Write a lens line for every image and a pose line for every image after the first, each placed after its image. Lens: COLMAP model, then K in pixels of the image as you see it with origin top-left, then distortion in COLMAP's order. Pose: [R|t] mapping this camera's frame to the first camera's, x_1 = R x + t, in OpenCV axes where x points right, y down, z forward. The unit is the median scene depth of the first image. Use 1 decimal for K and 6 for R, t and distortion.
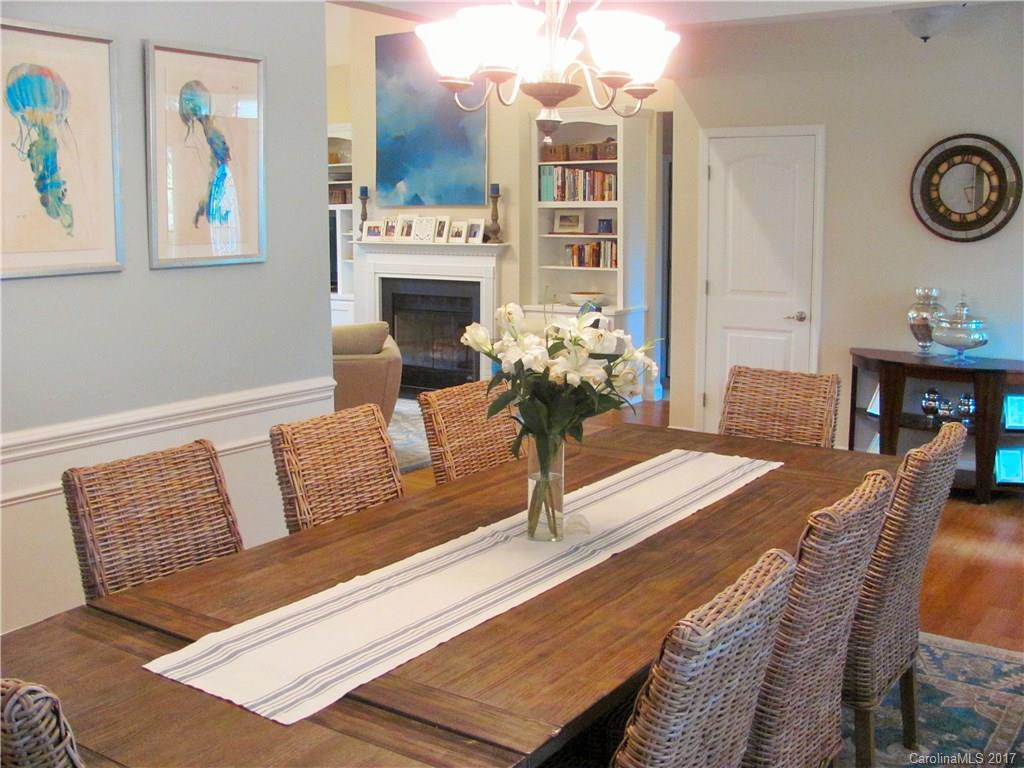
lens RADIAL K [[1097.7, 0, 518.4], [0, 1097.7, 385.7], [0, 0, 1]] dist [-0.206643, 0.311770]
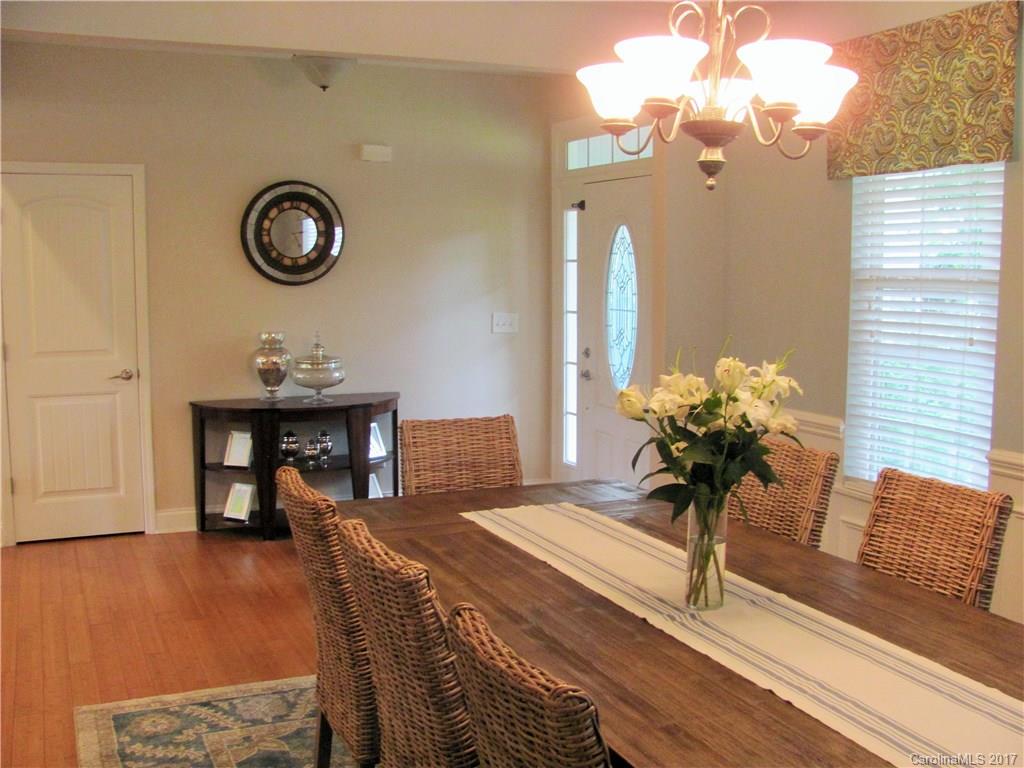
lens RADIAL K [[1097.7, 0, 518.4], [0, 1097.7, 385.7], [0, 0, 1]] dist [-0.206643, 0.311770]
pose [[0.531538, -0.097050, 0.841456, -0.358540], [0.133879, 0.990553, 0.029677, -0.041783], [-0.836387, 0.096880, 0.539510, 0.268899]]
